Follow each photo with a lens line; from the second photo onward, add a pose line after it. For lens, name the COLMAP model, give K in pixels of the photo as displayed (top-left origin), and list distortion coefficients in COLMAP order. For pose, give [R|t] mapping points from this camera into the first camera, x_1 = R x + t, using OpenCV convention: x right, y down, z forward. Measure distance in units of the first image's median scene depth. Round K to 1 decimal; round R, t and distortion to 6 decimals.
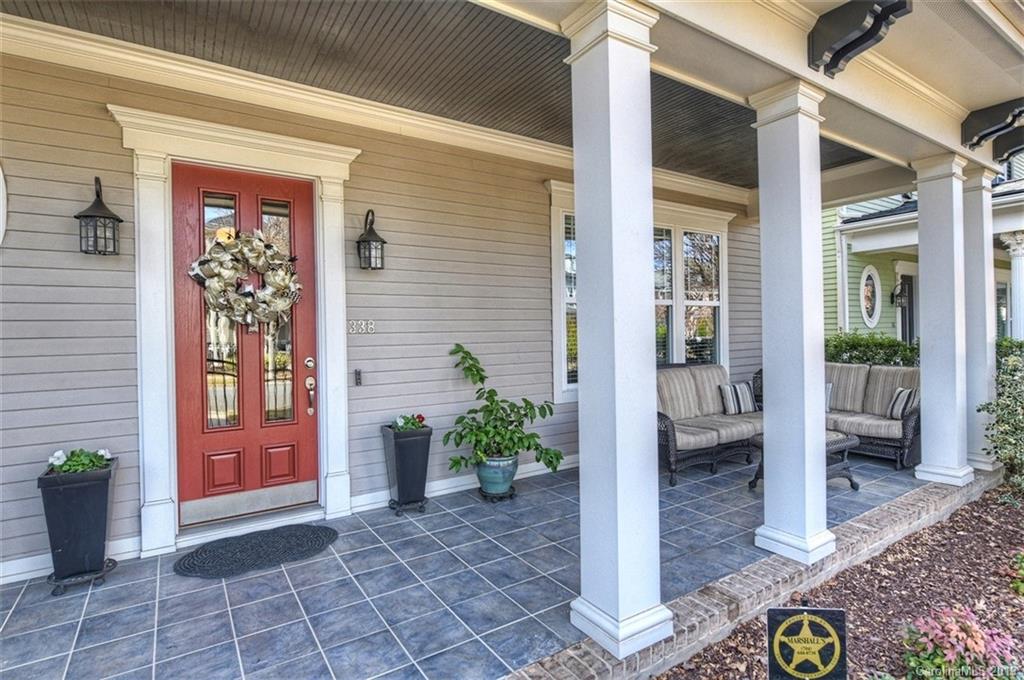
lens RADIAL K [[517.5, 0, 511.8], [0, 517.5, 336.2], [0, 0, 1]] dist [0.004648, 0.000812]
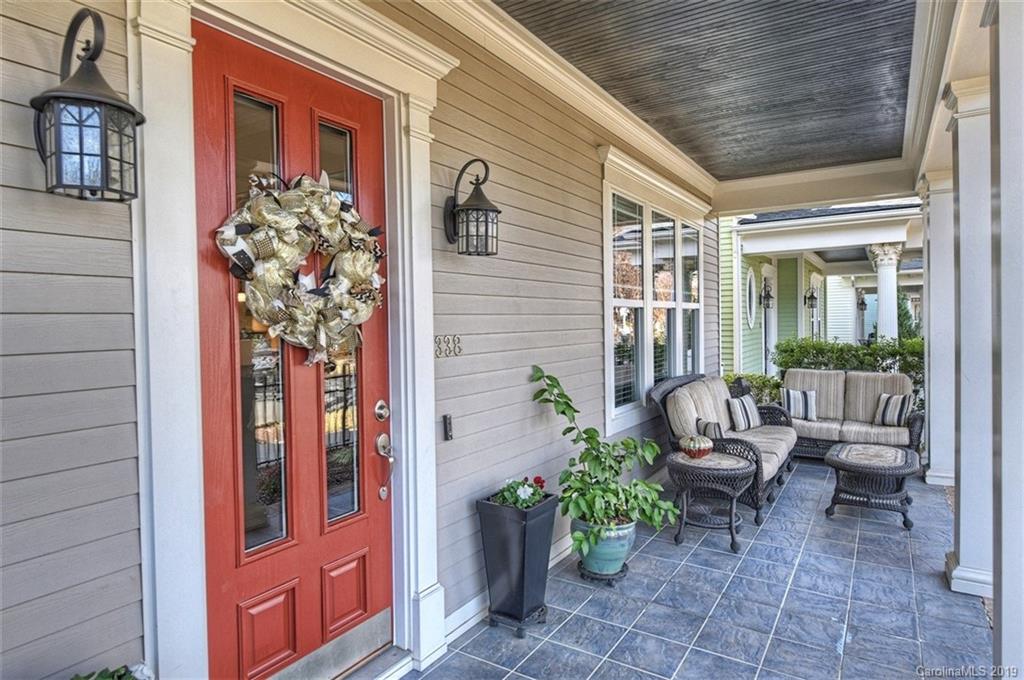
lens RADIAL K [[595.8, 0, 512.3], [0, 595.8, 335.2], [0, 0, 1]] dist [0.009030, 0.001335]
pose [[0.908507, -0.008265, 0.417788, -0.524613], [0.004971, 0.999947, 0.008972, -0.037591], [-0.417840, -0.006074, 0.908500, 0.317554]]
